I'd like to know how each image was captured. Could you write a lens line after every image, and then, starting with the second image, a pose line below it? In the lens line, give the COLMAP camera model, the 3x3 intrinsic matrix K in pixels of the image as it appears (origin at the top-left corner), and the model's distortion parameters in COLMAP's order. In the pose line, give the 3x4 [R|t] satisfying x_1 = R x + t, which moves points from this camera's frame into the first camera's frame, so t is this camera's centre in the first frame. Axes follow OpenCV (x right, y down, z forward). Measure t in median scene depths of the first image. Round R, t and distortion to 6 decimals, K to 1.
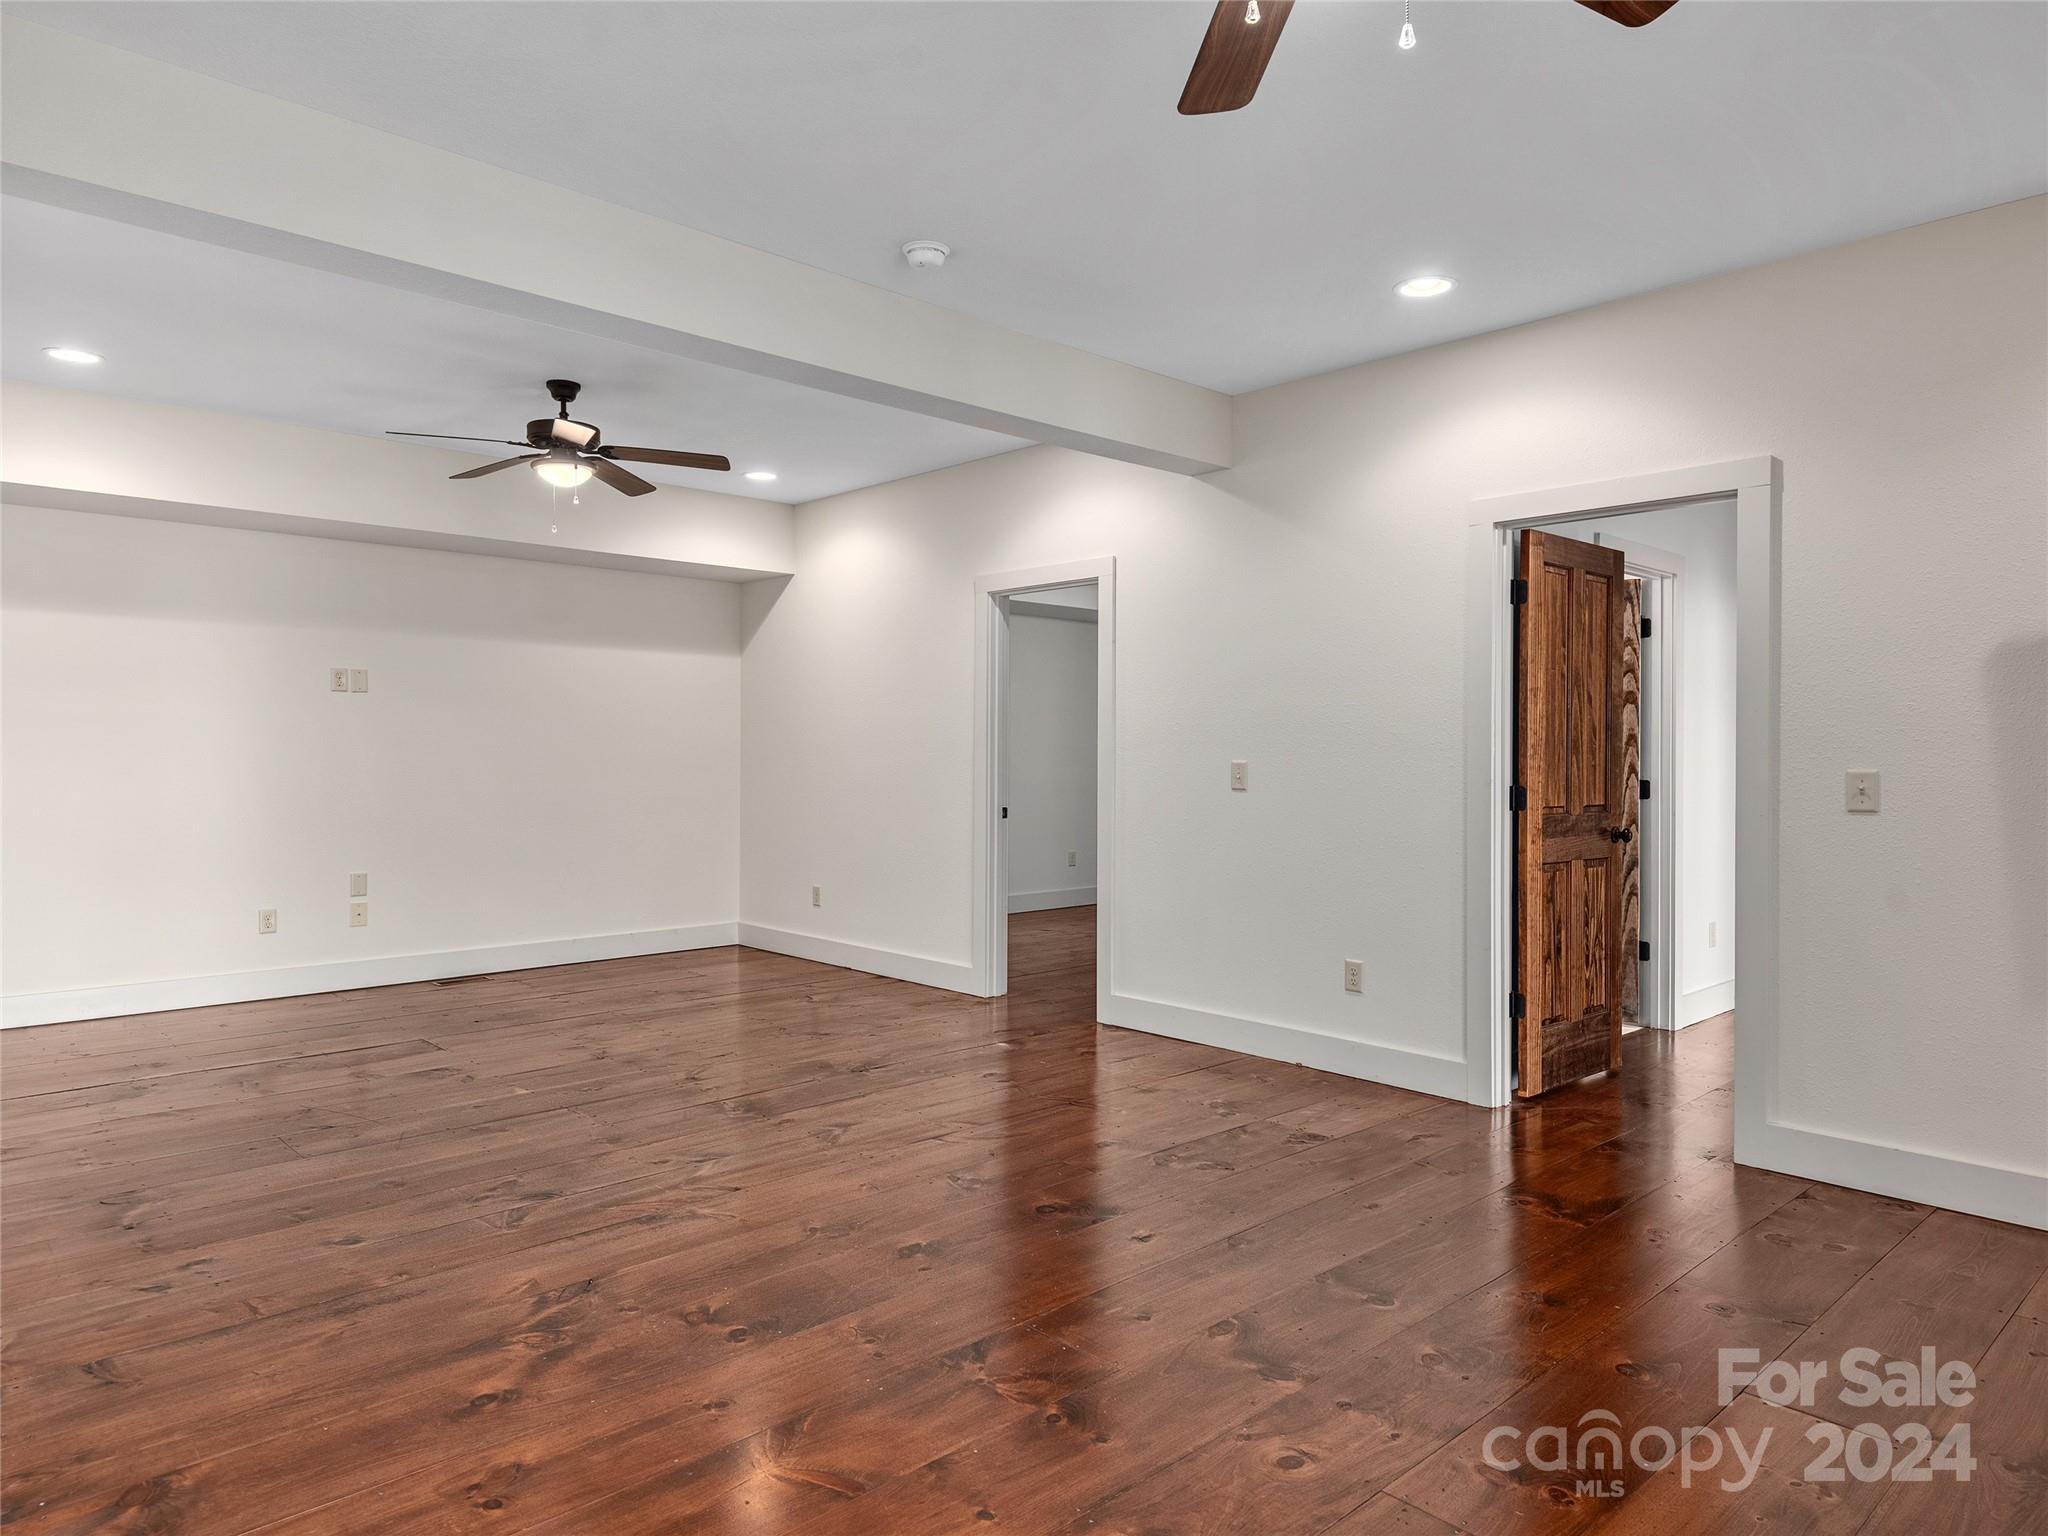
lens RADIAL K [[1281.3, 0, 1019.4], [0, 1281.3, 752.7], [0, 0, 1]] dist [0.007217, -0.002246]
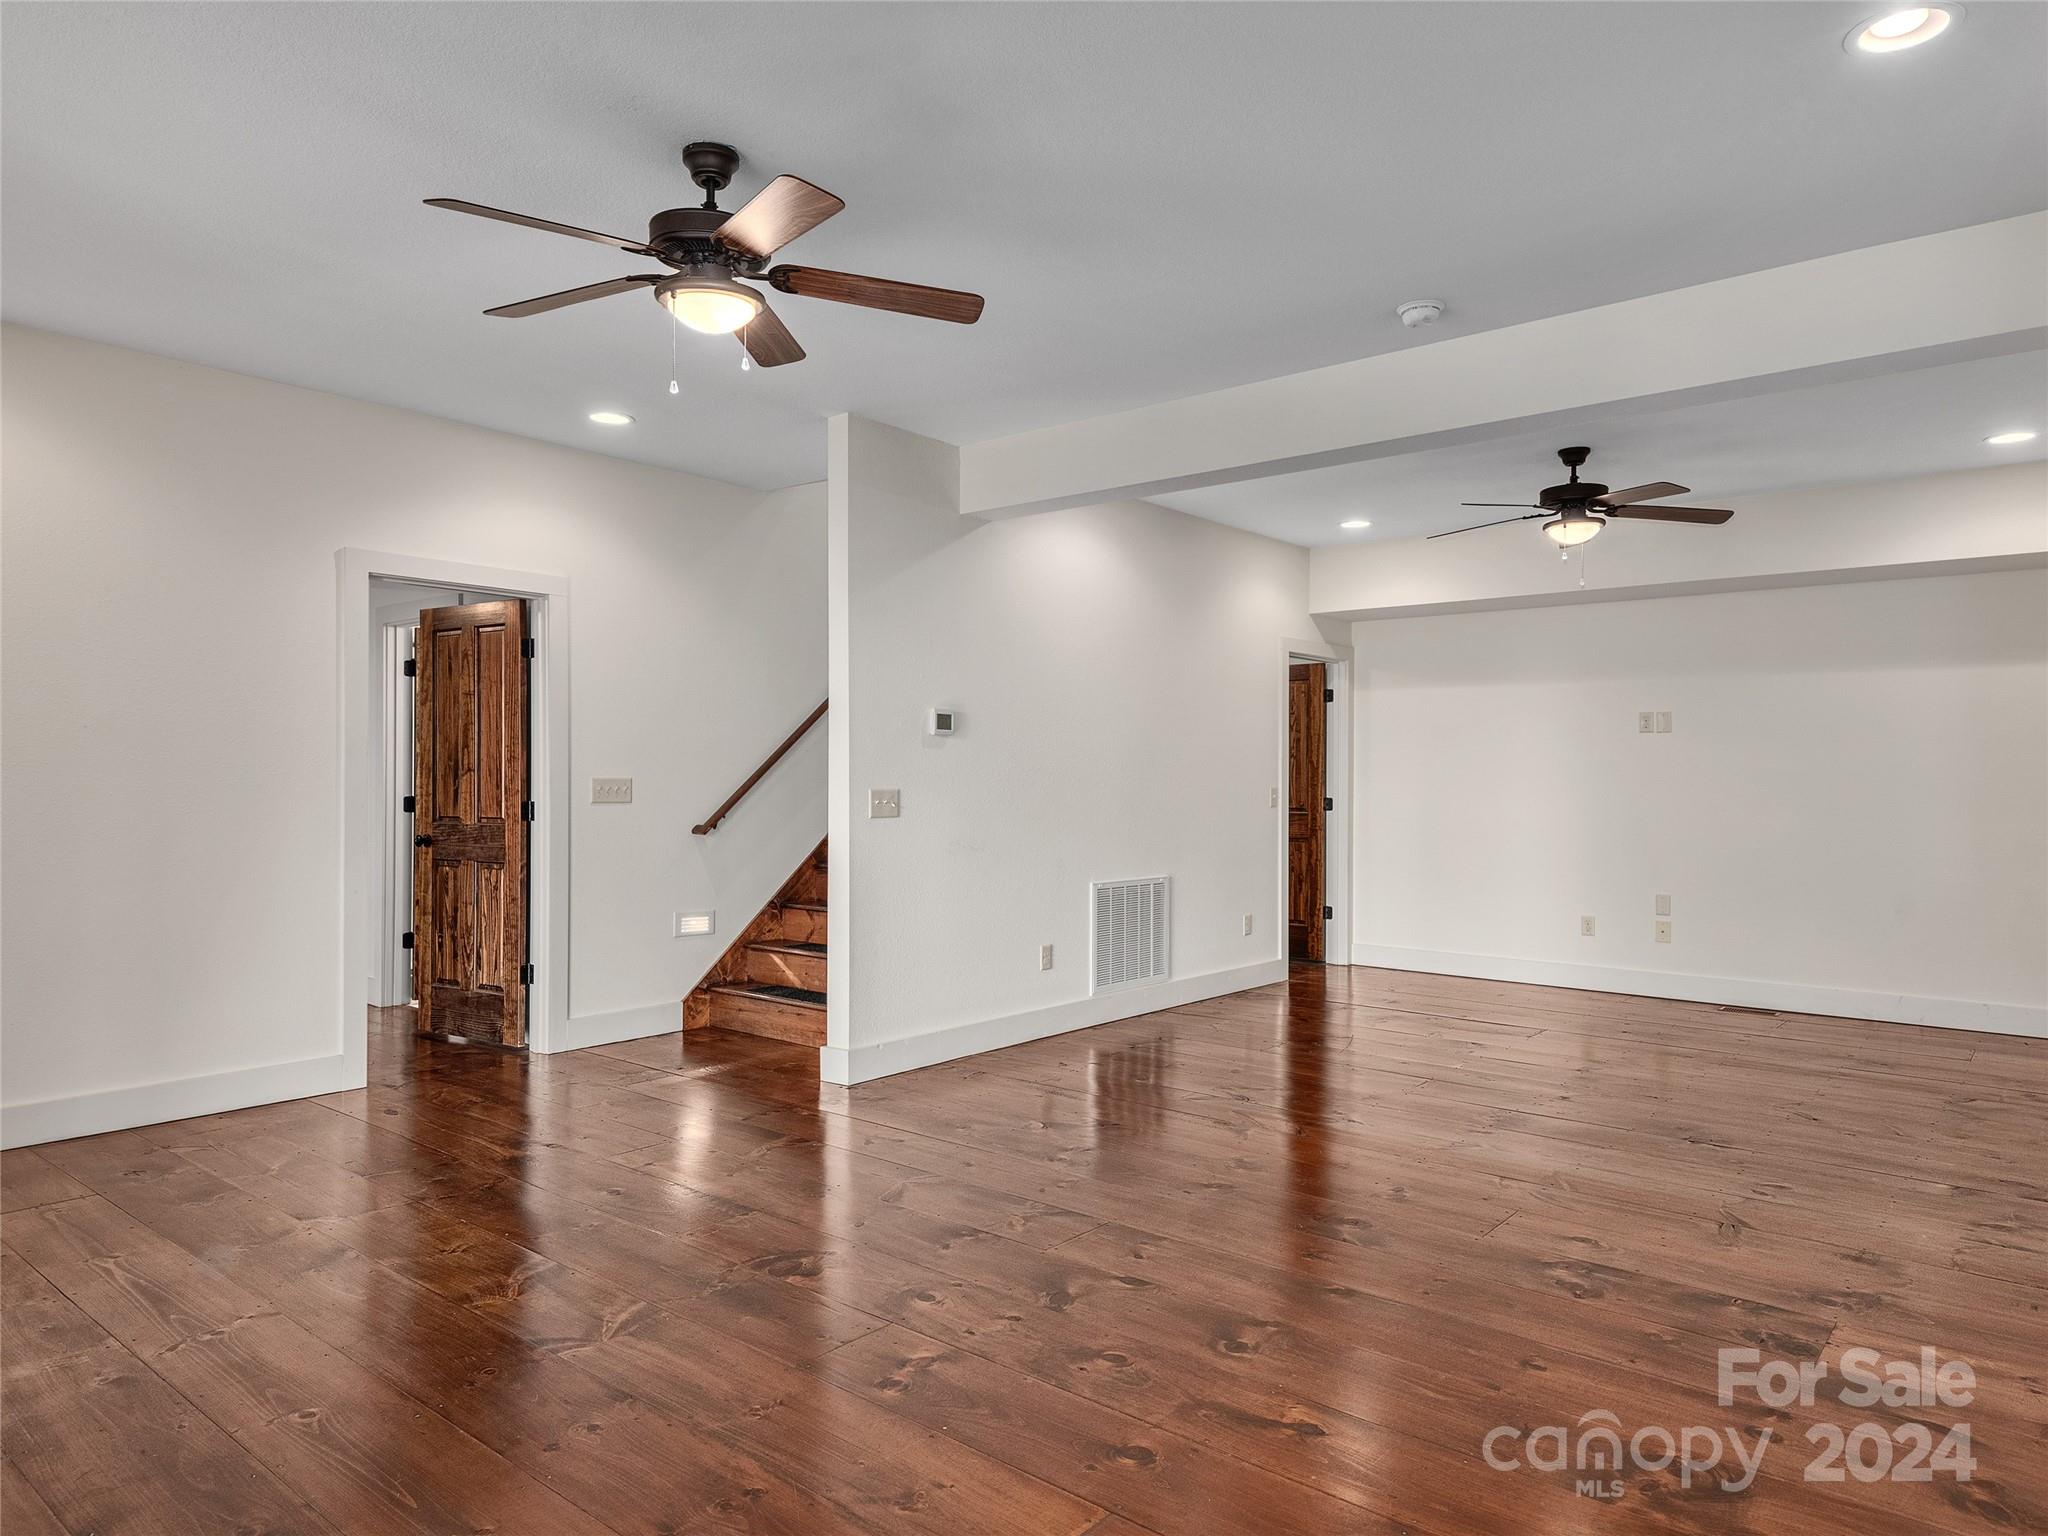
lens RADIAL K [[1281.3, 0, 1019.4], [0, 1281.3, 752.7], [0, 0, 1]] dist [0.007217, -0.002246]
pose [[0.130677, -0.019483, -0.991233, 0.514617], [-0.009866, 0.999732, -0.020951, -0.000372], [0.991376, 0.012517, 0.130450, 0.295068]]
